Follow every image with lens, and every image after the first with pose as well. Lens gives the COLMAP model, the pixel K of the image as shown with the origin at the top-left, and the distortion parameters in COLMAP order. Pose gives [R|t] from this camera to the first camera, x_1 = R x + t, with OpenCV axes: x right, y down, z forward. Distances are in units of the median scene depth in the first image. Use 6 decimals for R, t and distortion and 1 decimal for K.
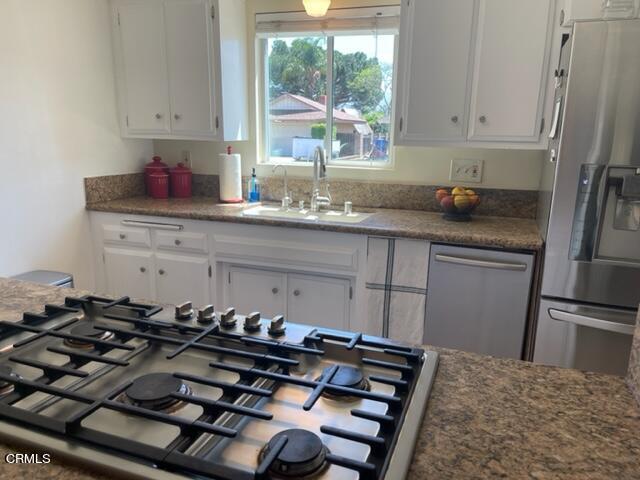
lens RADIAL K [[481.5, 0, 322.8], [0, 481.5, 245.6], [0, 0, 1]] dist [0.011345, -0.014267]
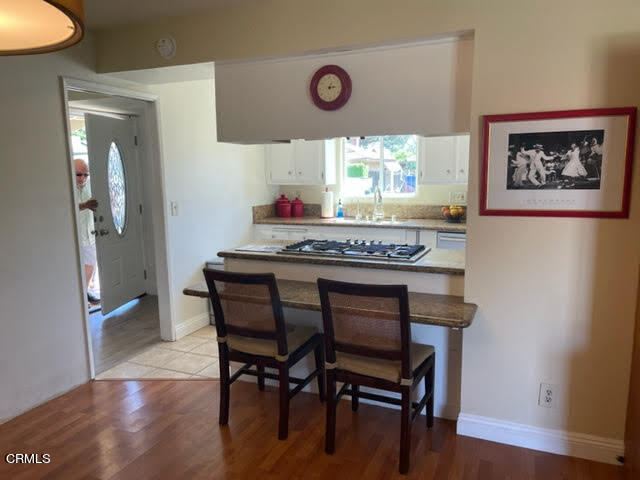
lens RADIAL K [[483.2, 0, 315.4], [0, 483.2, 244.4], [0, 0, 1]] dist [0.010848, -0.003474]
pose [[0.996823, -0.020328, -0.077011, -0.102510], [0.014286, 0.996835, -0.078205, 0.154199], [0.078357, 0.076856, 0.993958, -0.822279]]
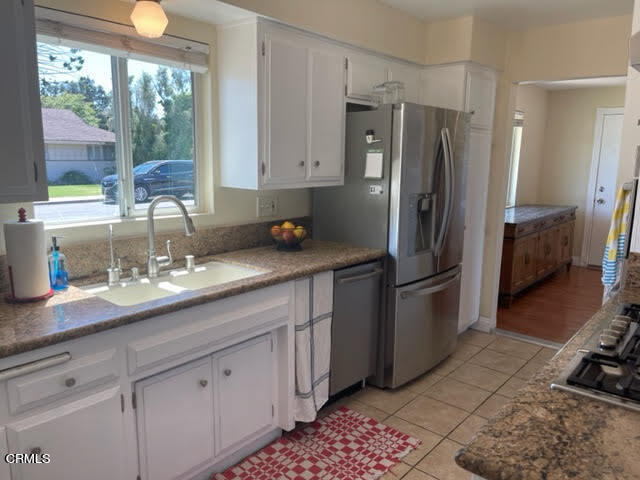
lens RADIAL K [[483.2, 0, 318.3], [0, 483.2, 236.3], [0, 0, 1]] dist [0.010848, -0.003474]
pose [[0.355243, -0.165289, 0.920045, -0.646270], [0.207269, 0.973671, 0.094893, -0.156895], [-0.911505, 0.156987, 0.380149, 0.448203]]
